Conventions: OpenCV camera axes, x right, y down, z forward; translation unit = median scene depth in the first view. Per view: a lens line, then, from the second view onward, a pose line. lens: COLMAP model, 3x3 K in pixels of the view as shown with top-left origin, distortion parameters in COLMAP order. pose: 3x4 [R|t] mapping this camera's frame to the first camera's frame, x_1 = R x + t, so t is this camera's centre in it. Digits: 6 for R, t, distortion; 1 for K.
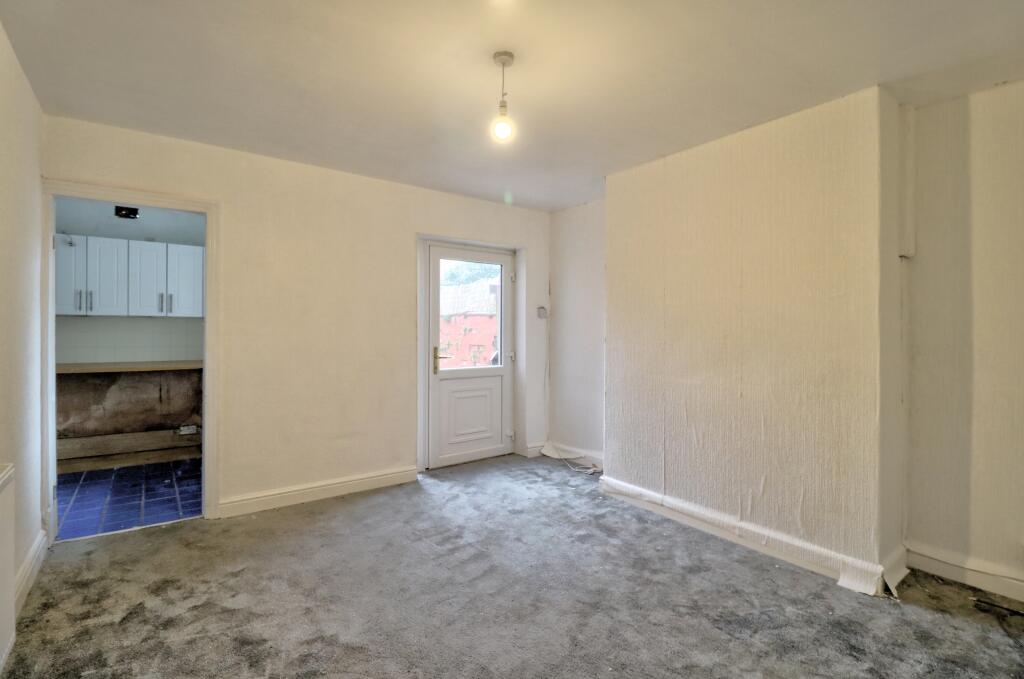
lens RADIAL K [[475.2, 0, 515.6], [0, 475.2, 334.4], [0, 0, 1]] dist [-0.000355, -0.014138]
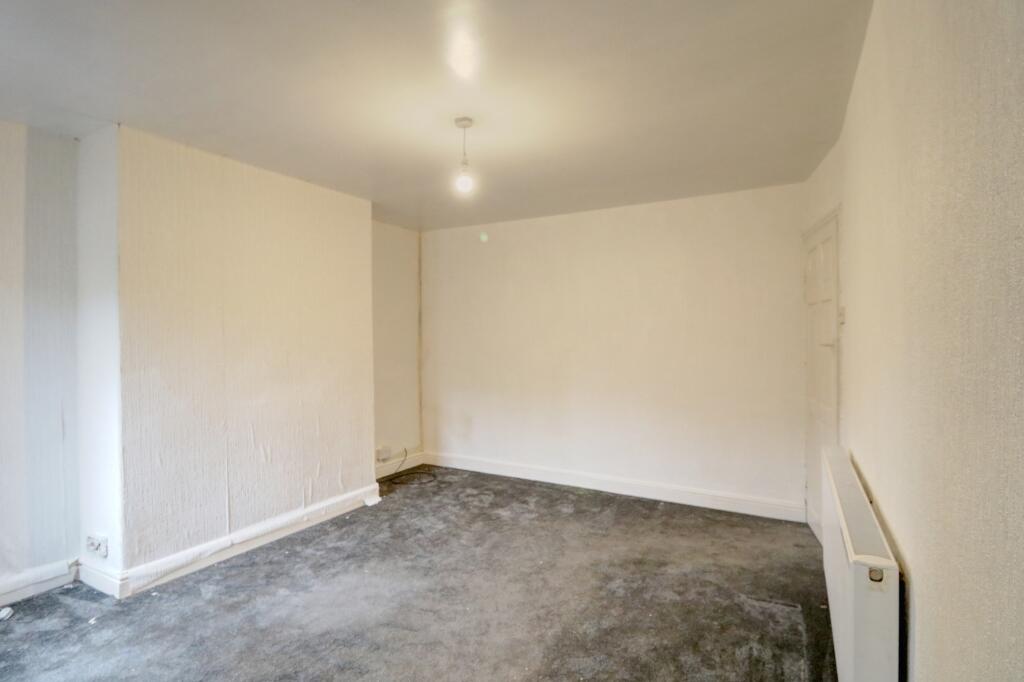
lens RADIAL K [[475.2, 0, 515.6], [0, 475.2, 335.9], [0, 0, 1]] dist [-0.000355, -0.014138]
pose [[-0.387371, 0.001654, 0.921922, -0.847086], [0.013446, 0.999902, 0.003856, -0.042042], [-0.921826, 0.013890, -0.387355, 0.976587]]
